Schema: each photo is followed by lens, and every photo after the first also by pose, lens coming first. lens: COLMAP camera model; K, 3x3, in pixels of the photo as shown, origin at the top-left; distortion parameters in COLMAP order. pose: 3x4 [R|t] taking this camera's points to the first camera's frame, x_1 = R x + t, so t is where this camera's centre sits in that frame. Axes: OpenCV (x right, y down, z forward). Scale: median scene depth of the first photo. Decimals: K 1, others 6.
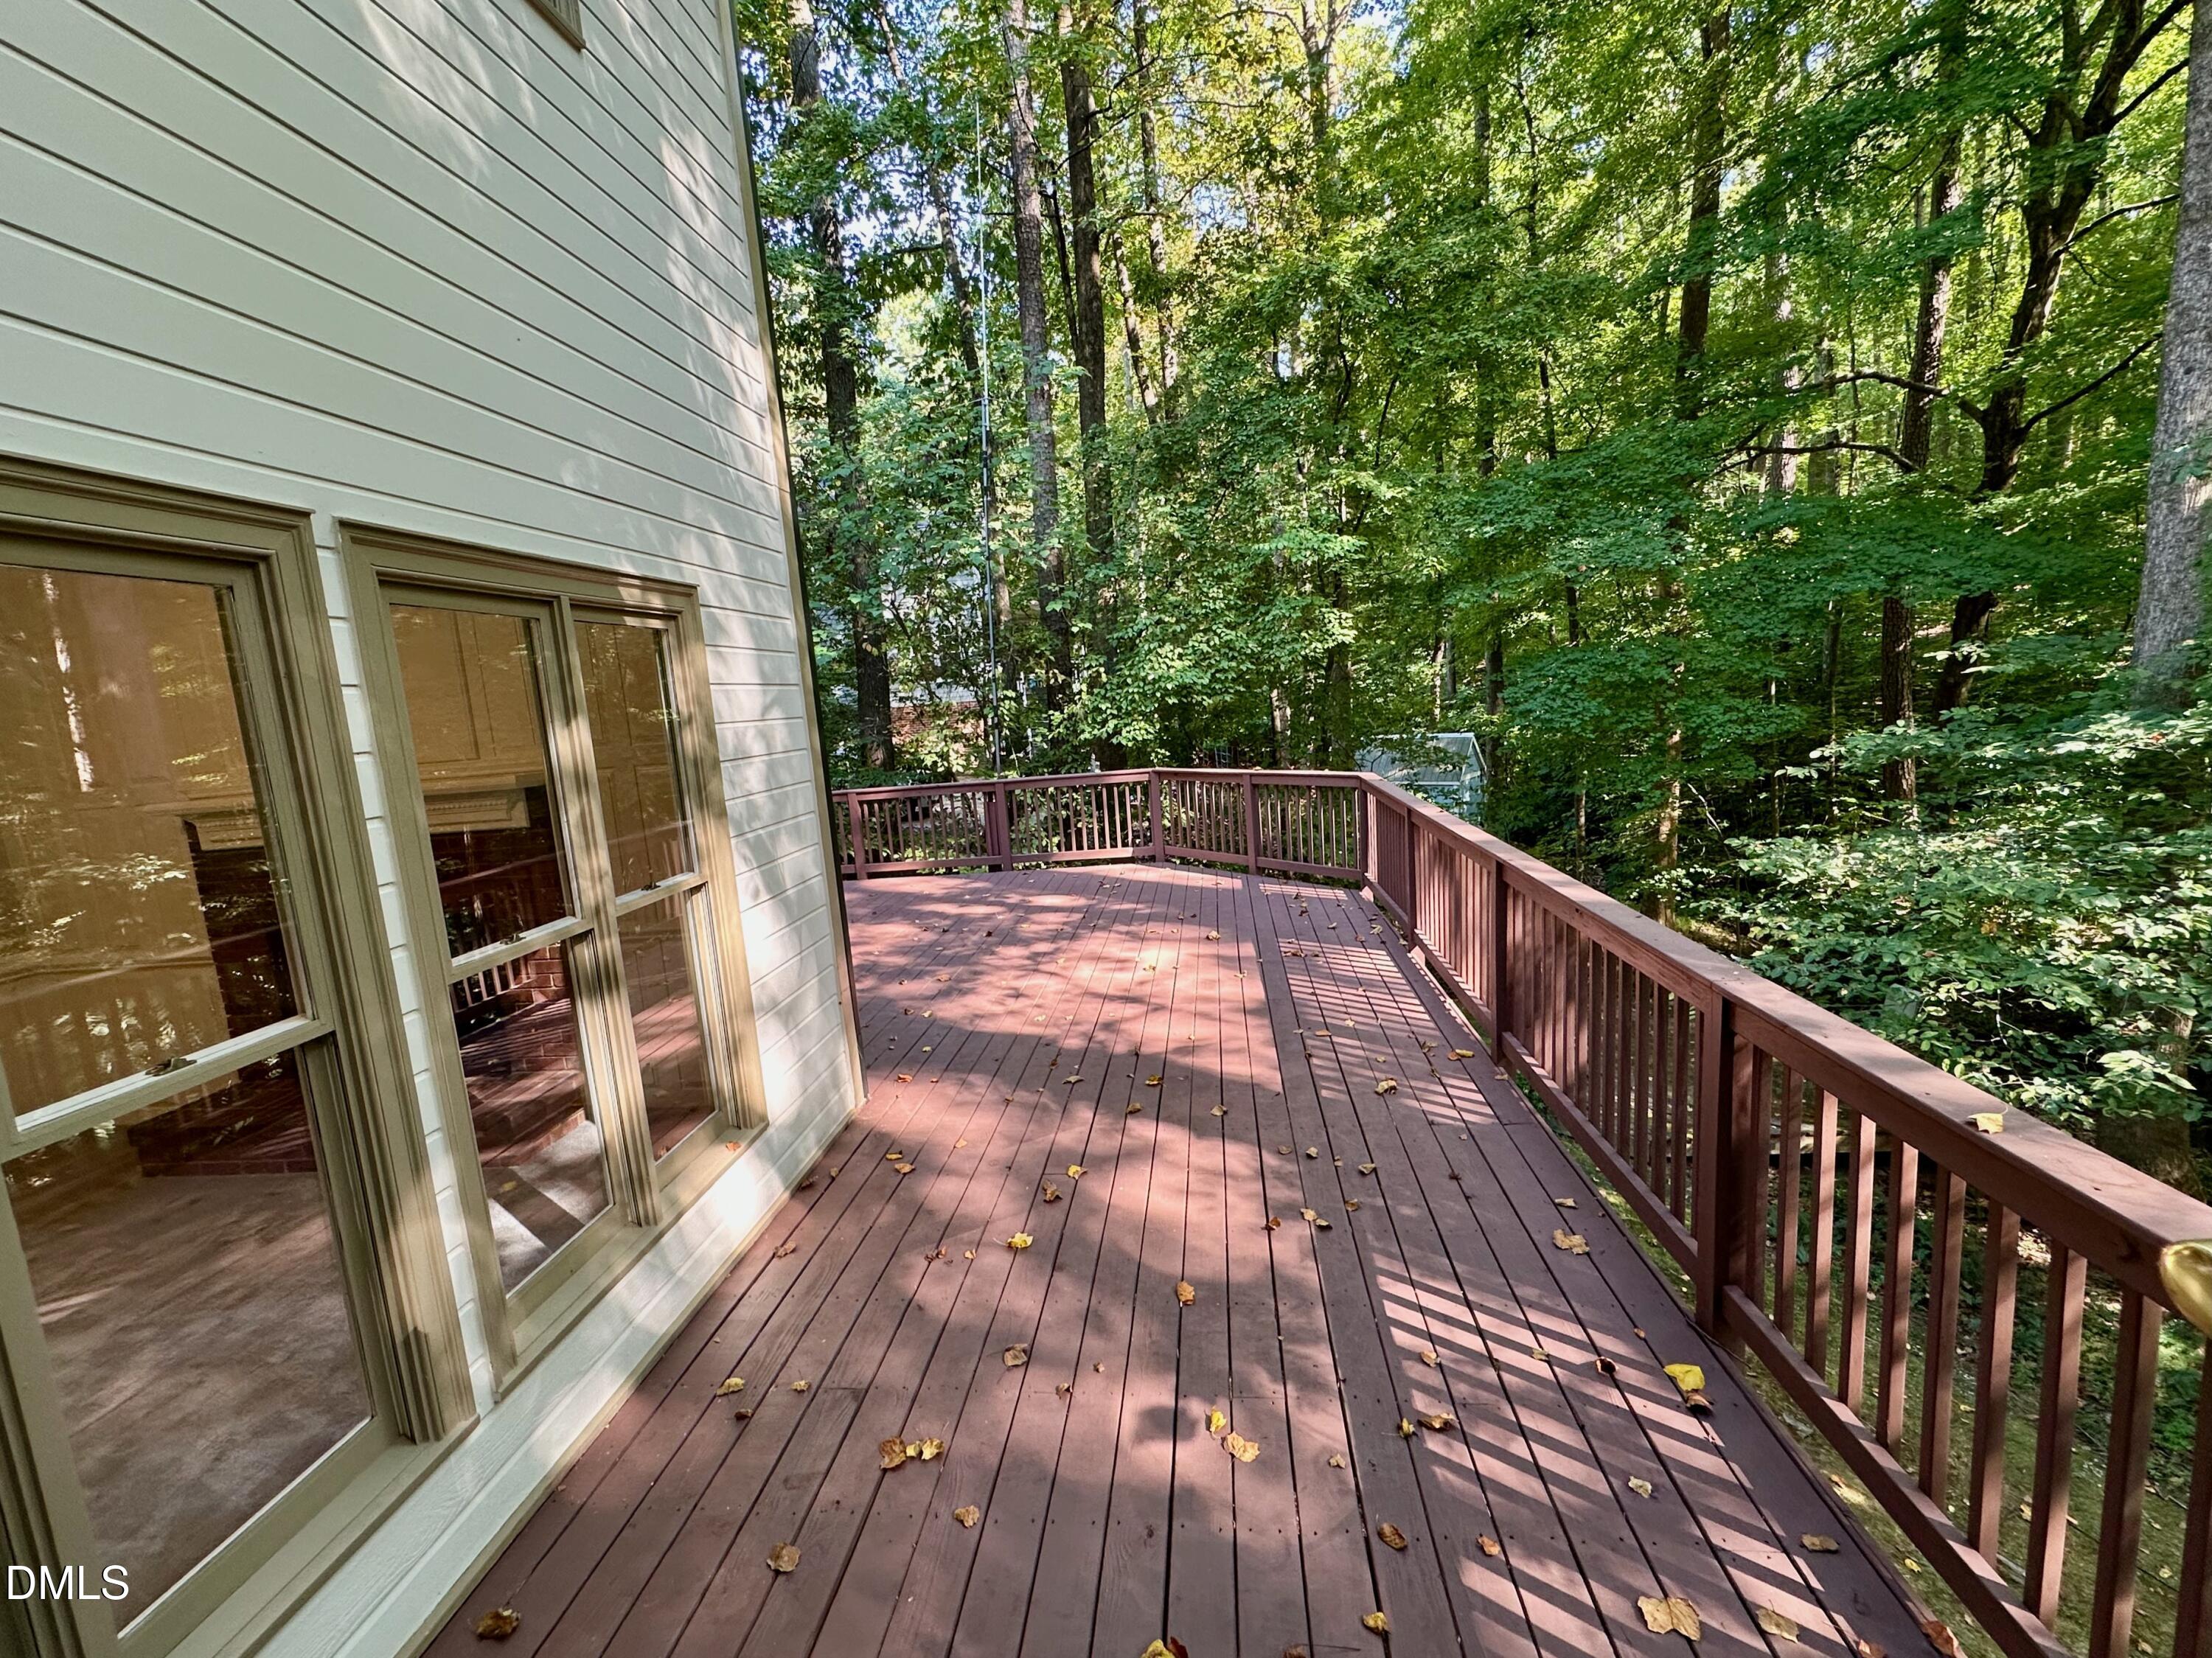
lens RADIAL K [[886.8, 0, 1111.4], [0, 886.8, 826.1], [0, 0, 1]] dist [-0.000277, -0.000323]
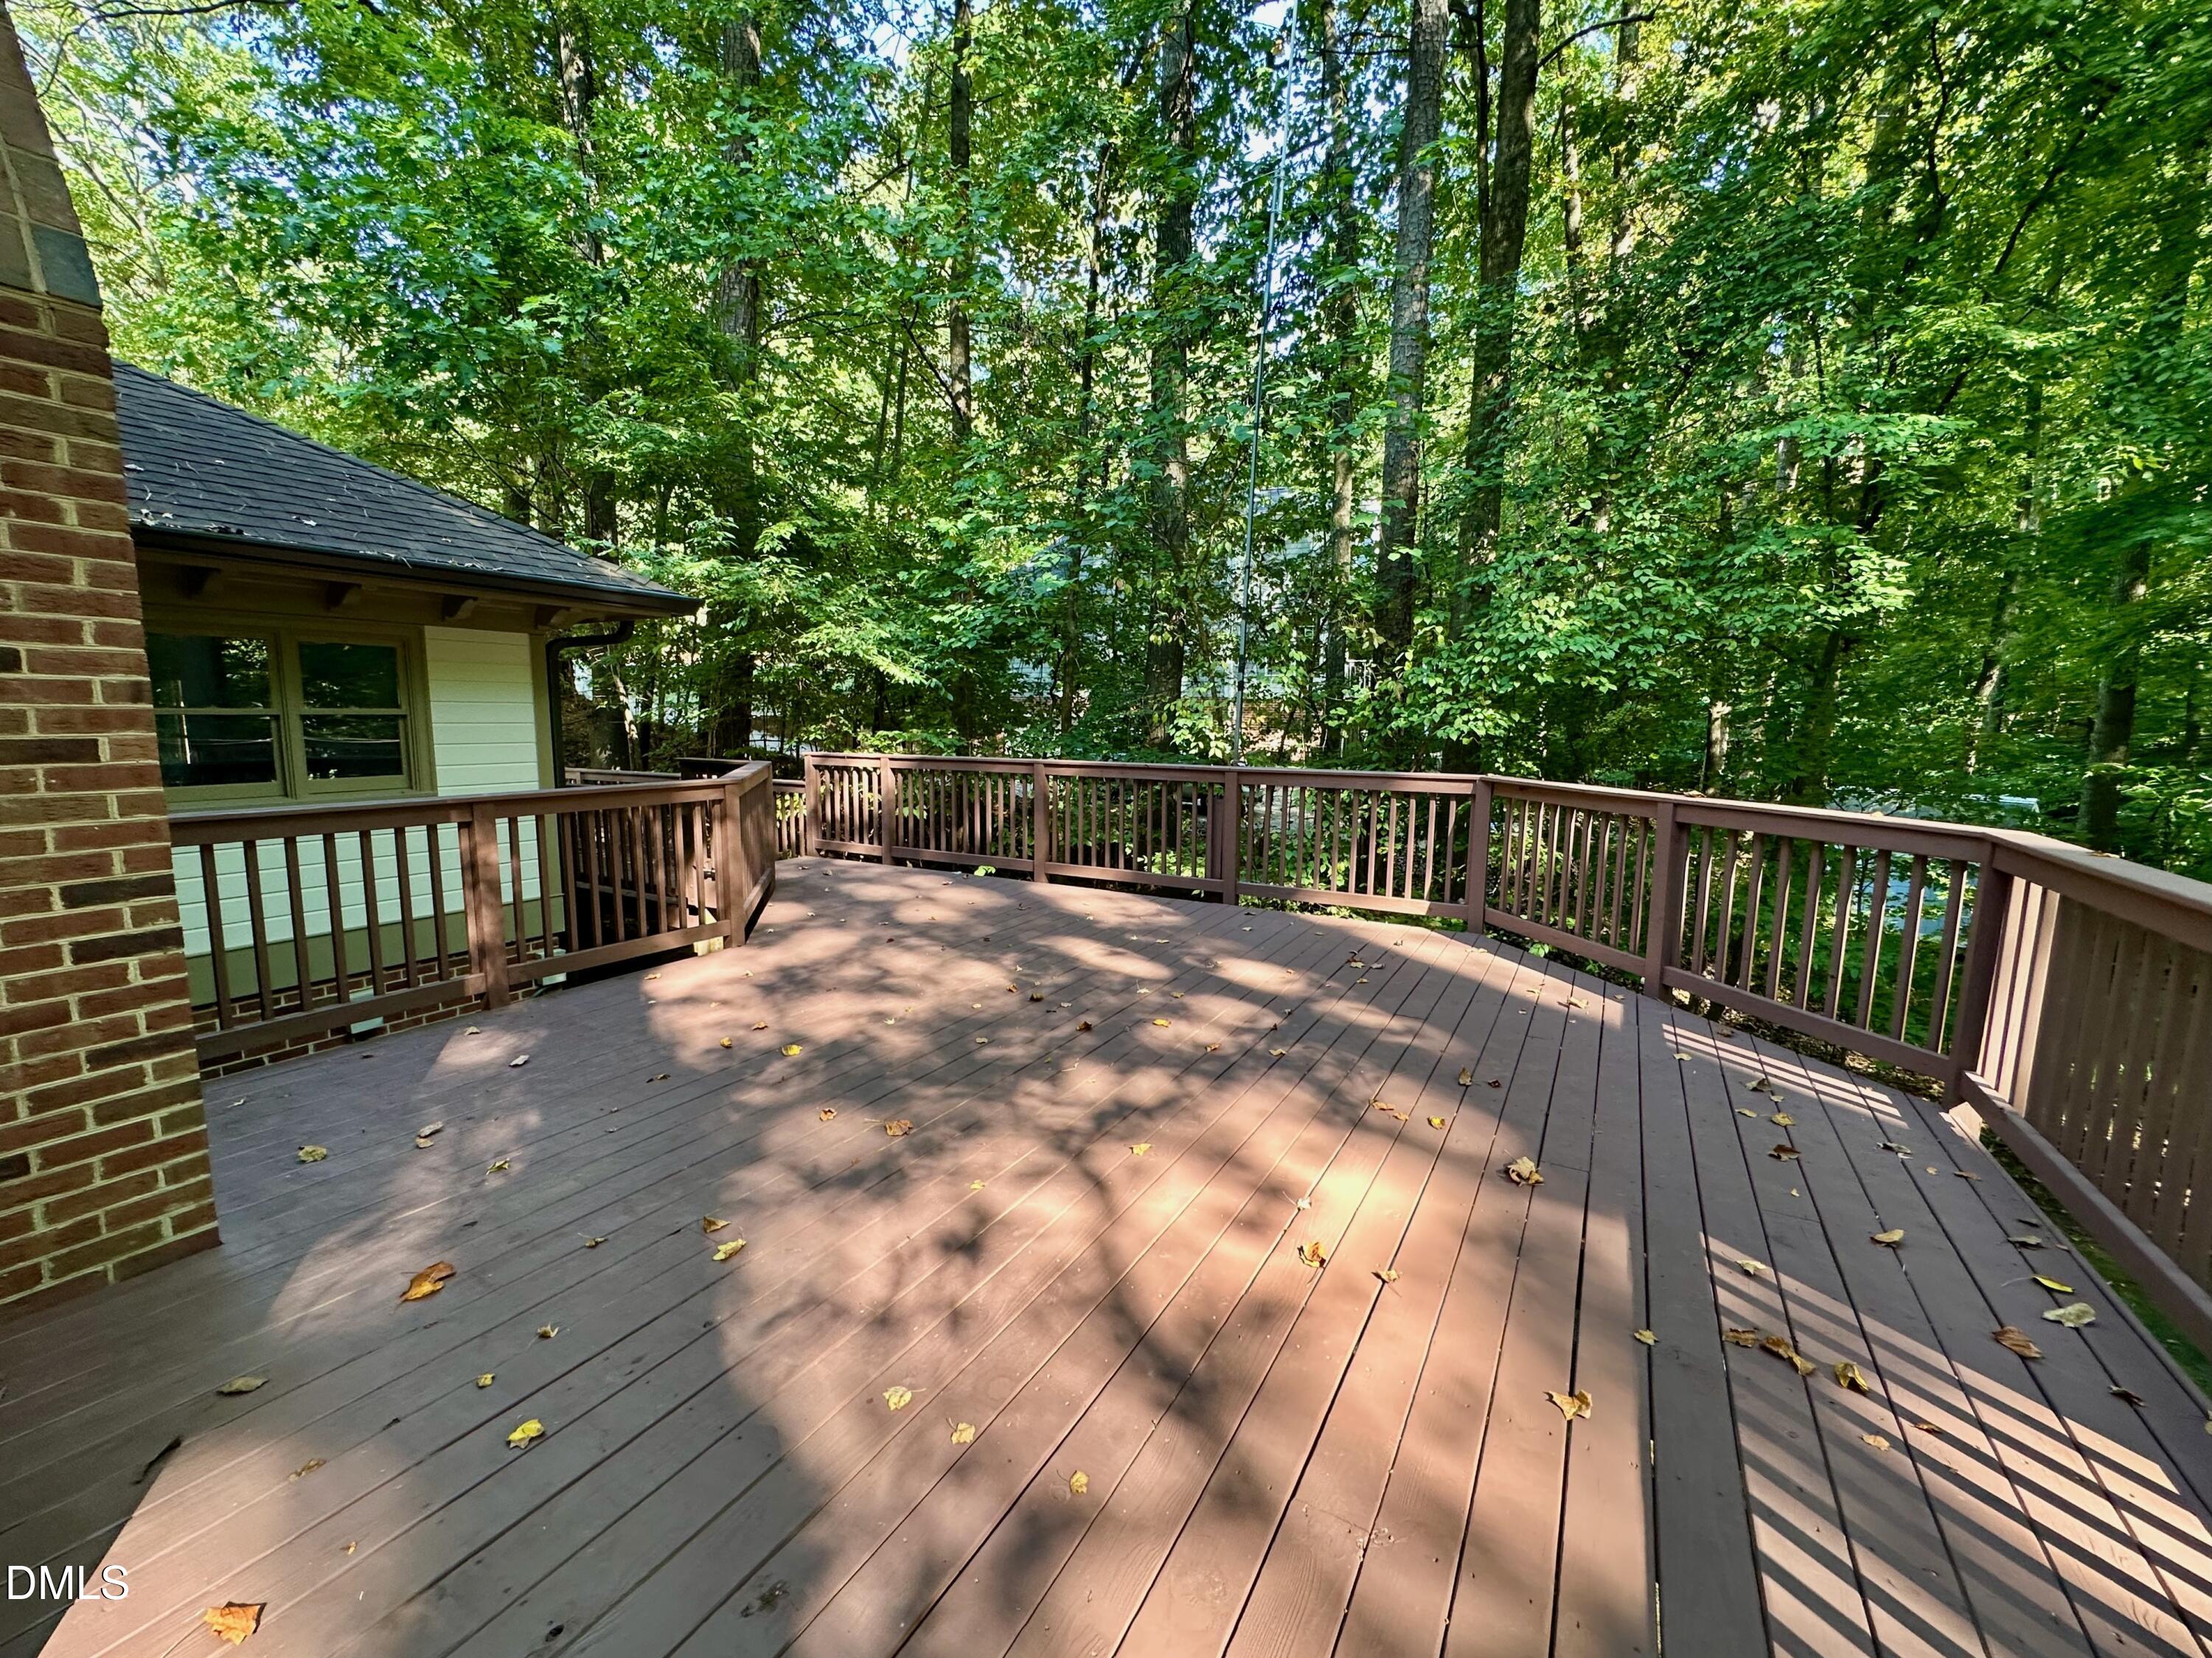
lens RADIAL K [[886.8, 0, 1108.2], [0, 886.8, 822.6], [0, 0, 1]] dist [-0.000277, -0.000323]
pose [[0.912984, 0.131717, -0.386148, 0.059648], [-0.134045, 0.990752, 0.021023, -0.014563], [0.385346, 0.032567, 0.922197, 0.419082]]
